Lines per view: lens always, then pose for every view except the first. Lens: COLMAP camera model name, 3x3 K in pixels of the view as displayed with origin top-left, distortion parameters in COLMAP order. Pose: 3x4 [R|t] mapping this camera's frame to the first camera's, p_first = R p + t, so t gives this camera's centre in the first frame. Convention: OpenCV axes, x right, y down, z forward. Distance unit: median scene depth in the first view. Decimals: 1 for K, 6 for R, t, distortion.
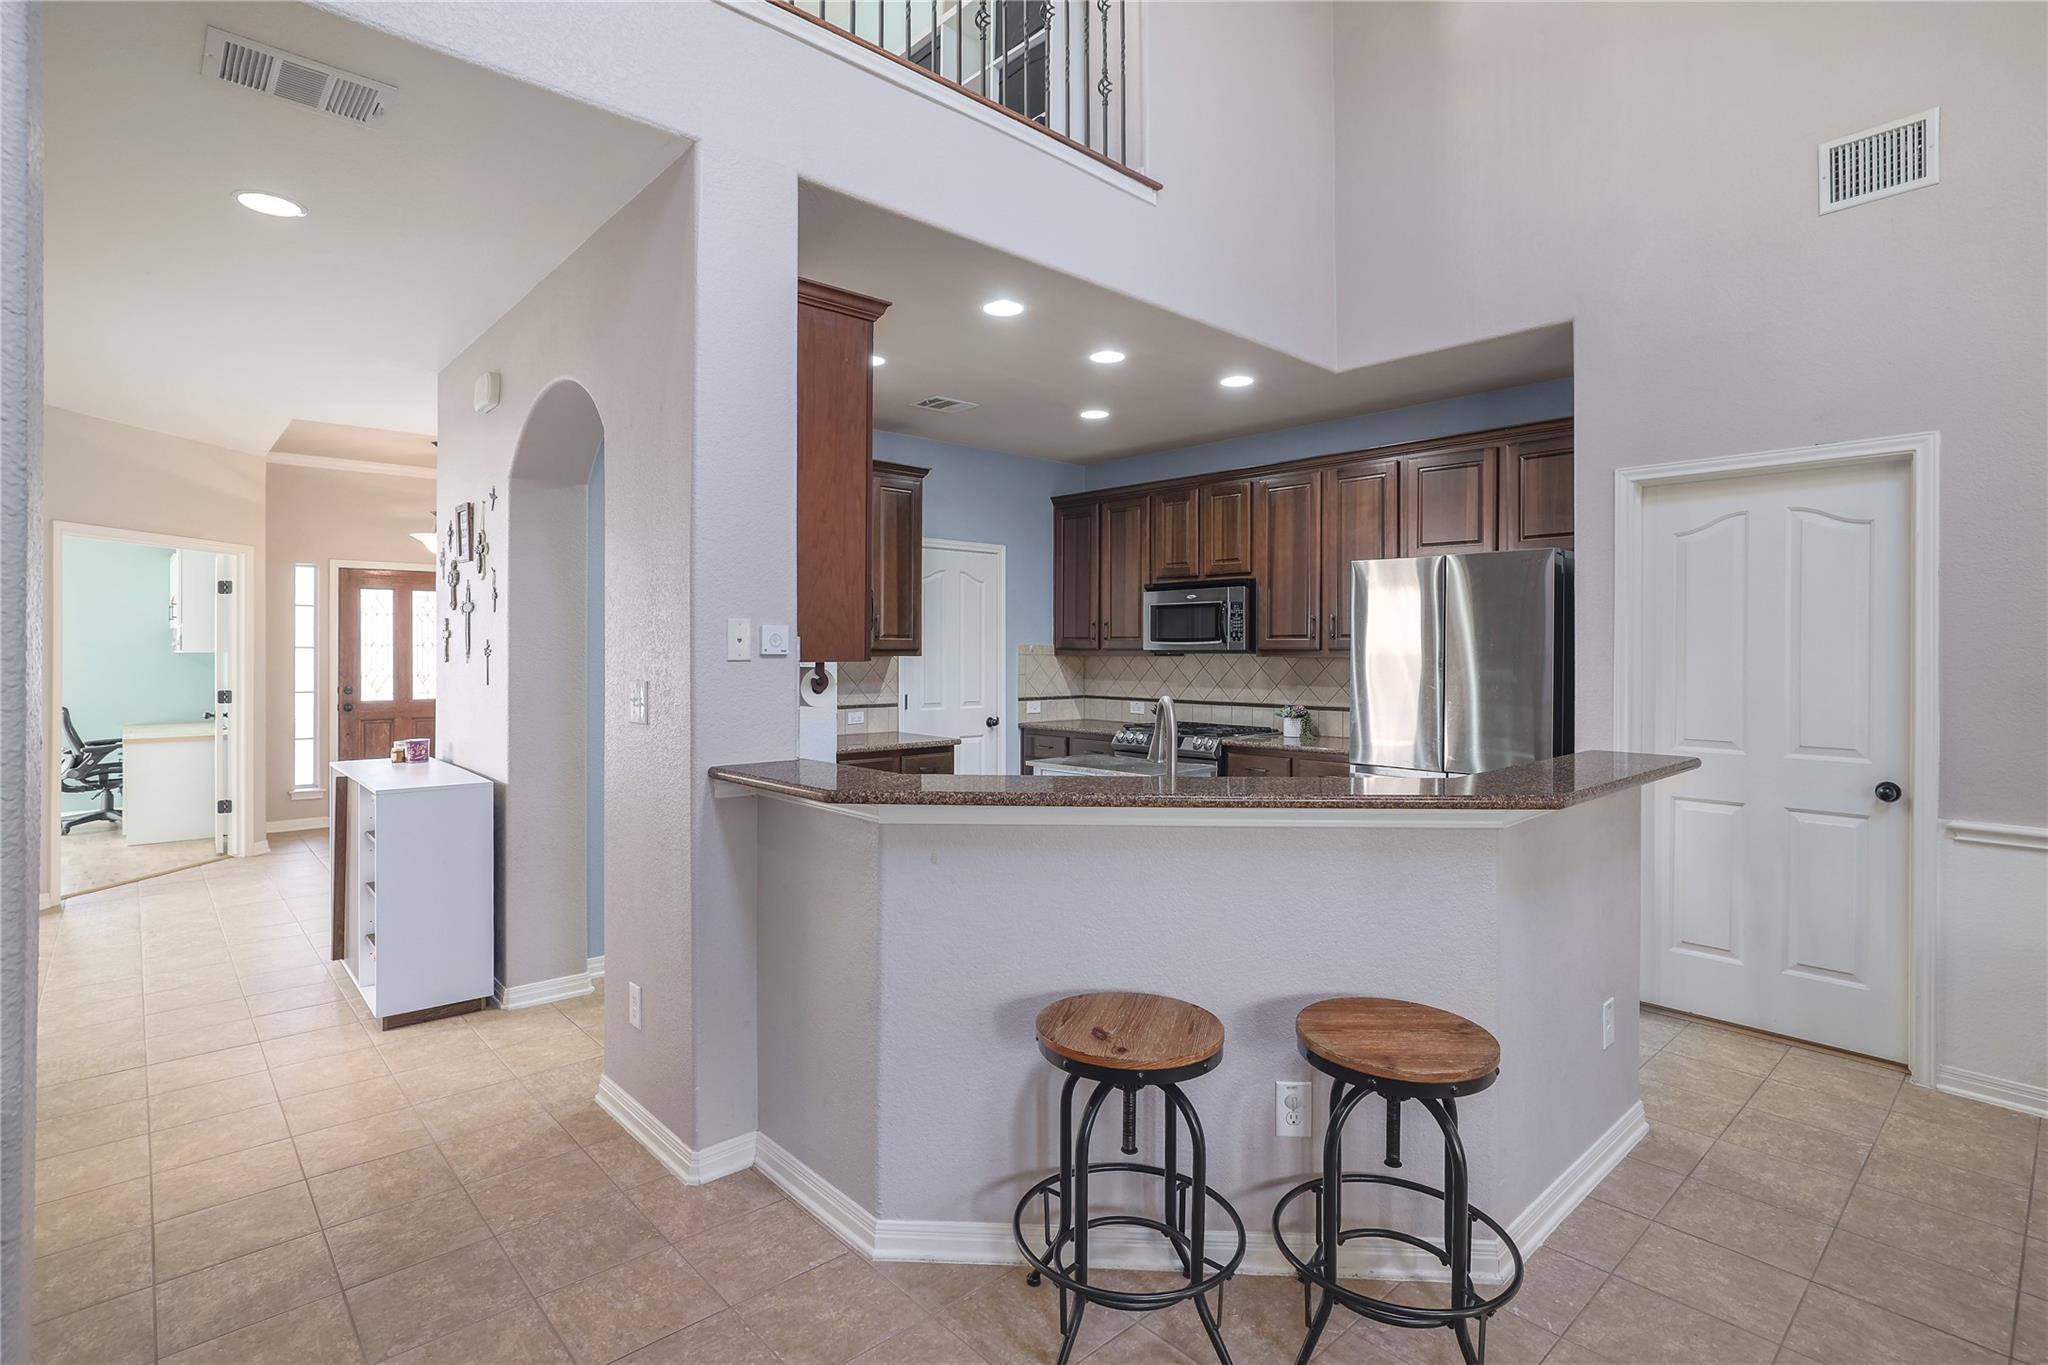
lens RADIAL K [[970.6, 0, 987.7], [0, 970.6, 651.4], [0, 0, 1]] dist [-0.015075, 0.000392]
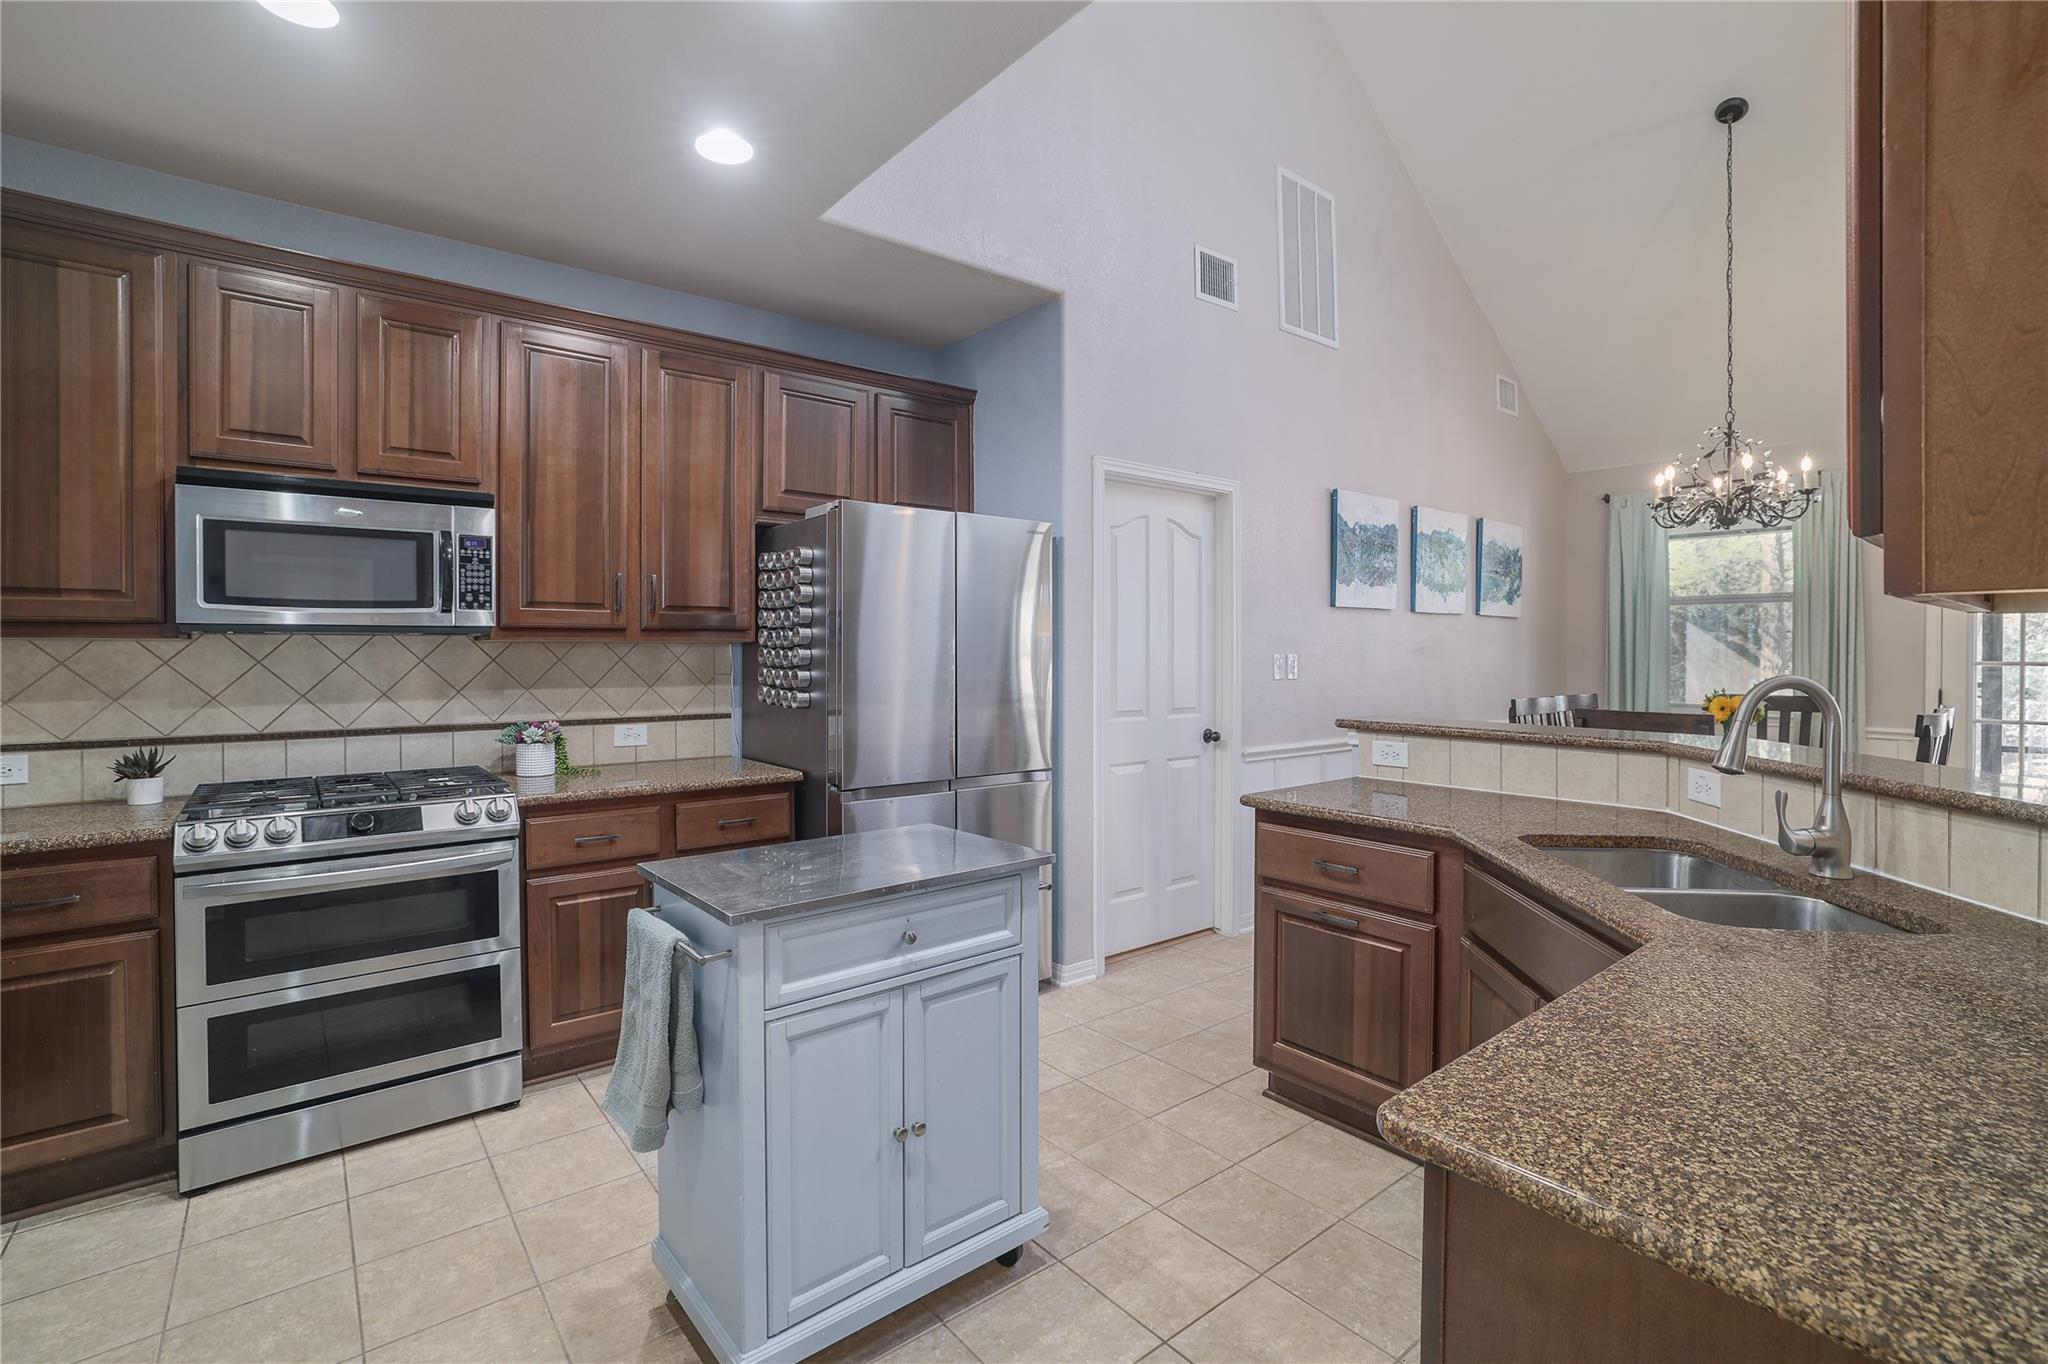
lens RADIAL K [[929.1, 0, 1021.5], [0, 929.1, 655.7], [0, 0, 1]] dist [-0.060005, 0.021246]
pose [[0.046581, -0.008601, 0.998877, -0.232488], [0.002718, 0.999960, 0.008484, 0.011391], [-0.998911, 0.002320, 0.046602, 0.691200]]
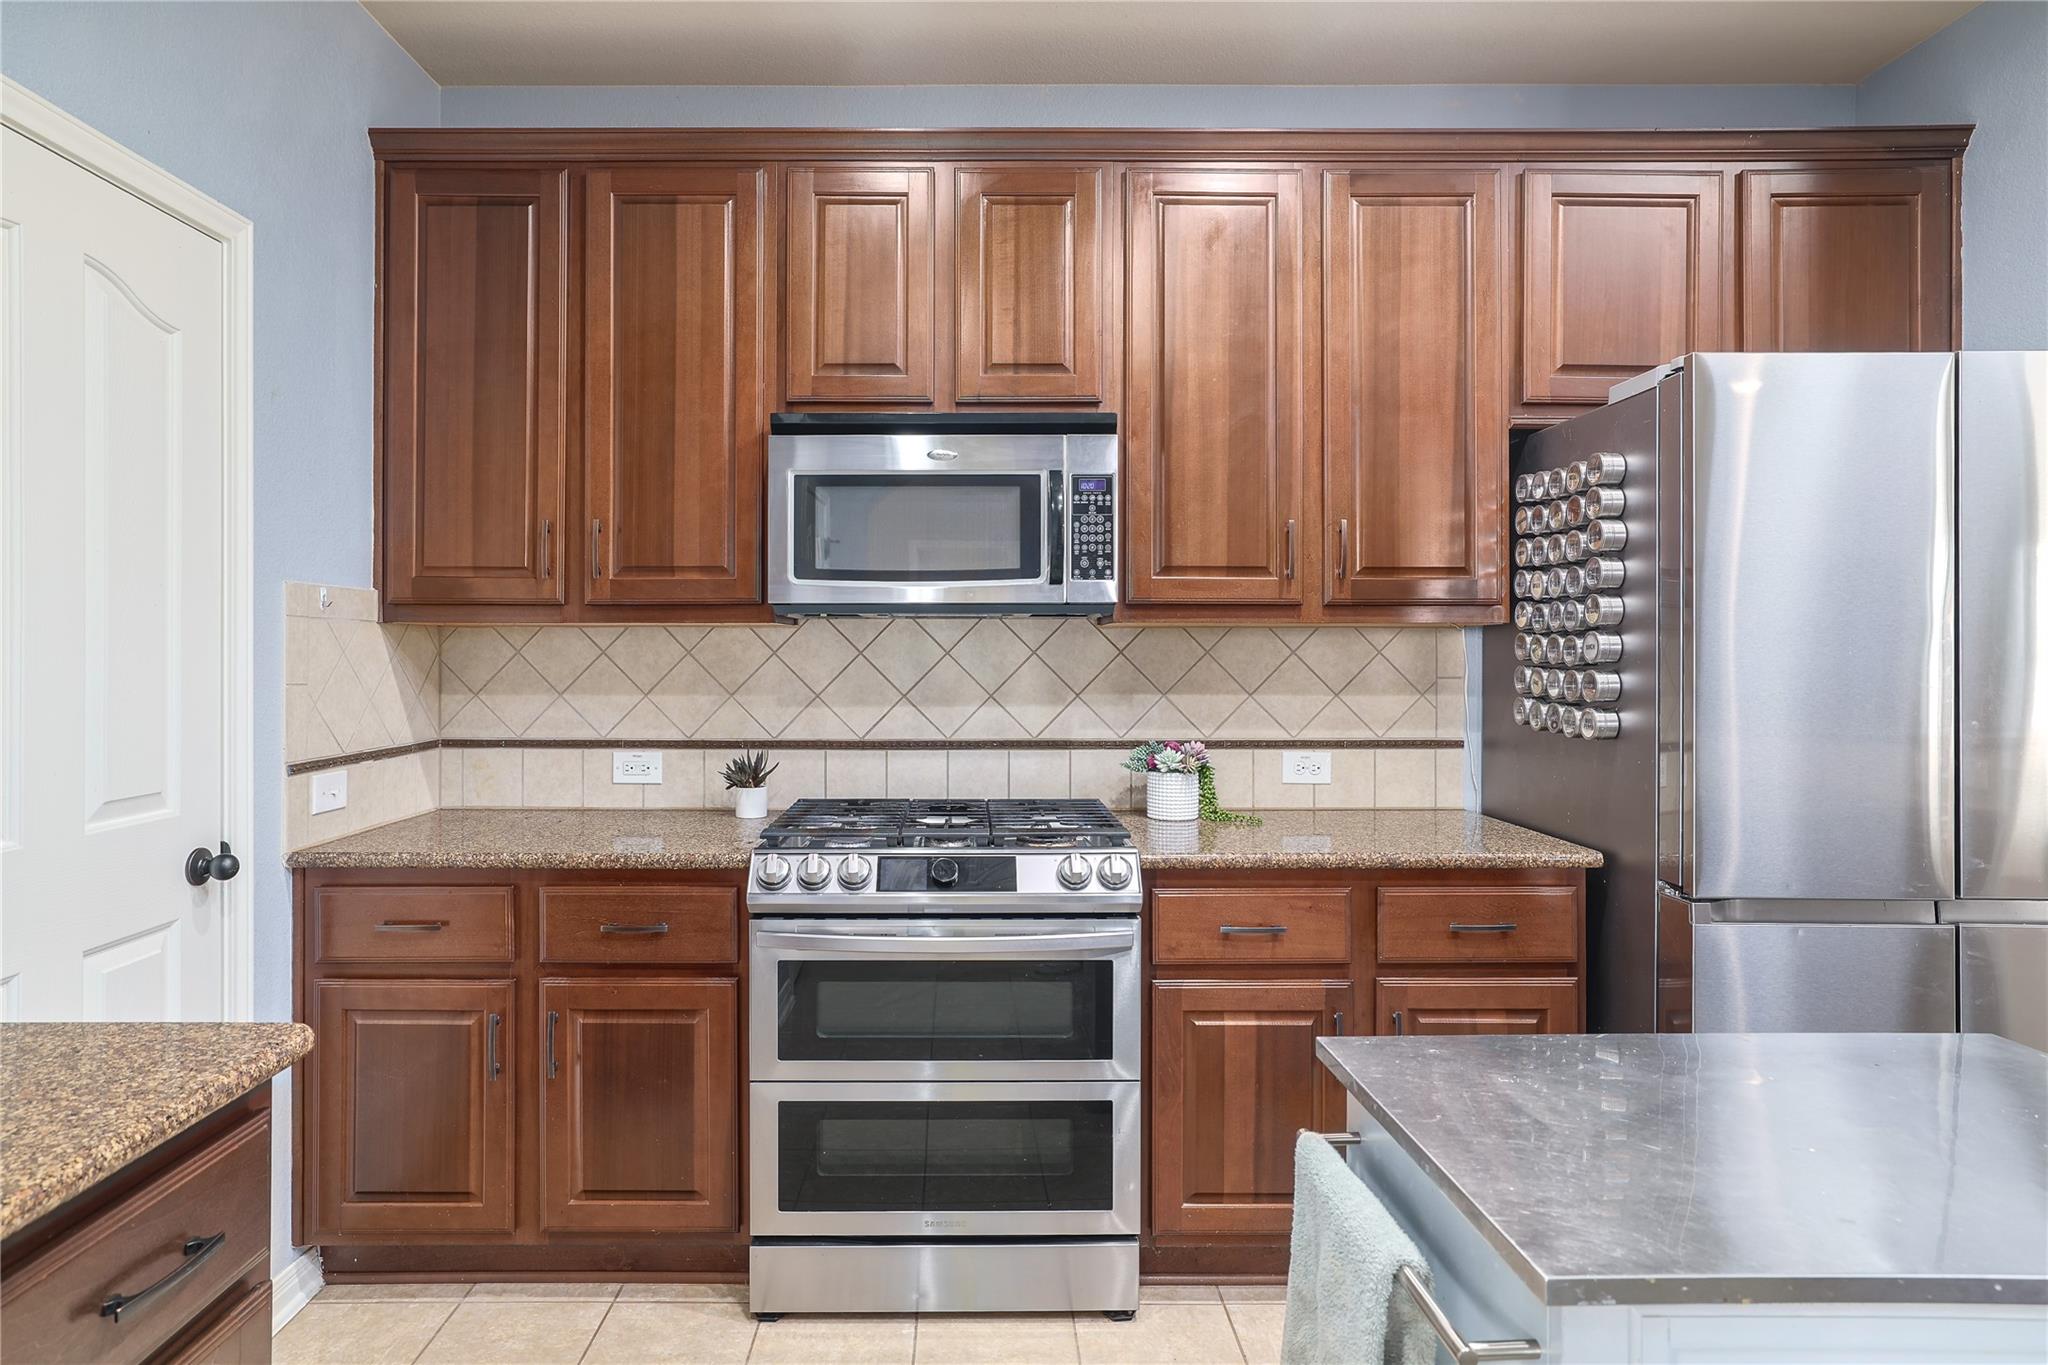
lens RADIAL K [[1169.4, 0, 971.7], [0, 1169.4, 650.5], [0, 0, 1]] dist [-0.015169, 0.024245]
pose [[0.665088, -0.003210, 0.746758, -0.112991], [0.002085, 0.999995, 0.002442, 0.015970], [-0.746762, -0.000067, 0.665091, 0.749154]]
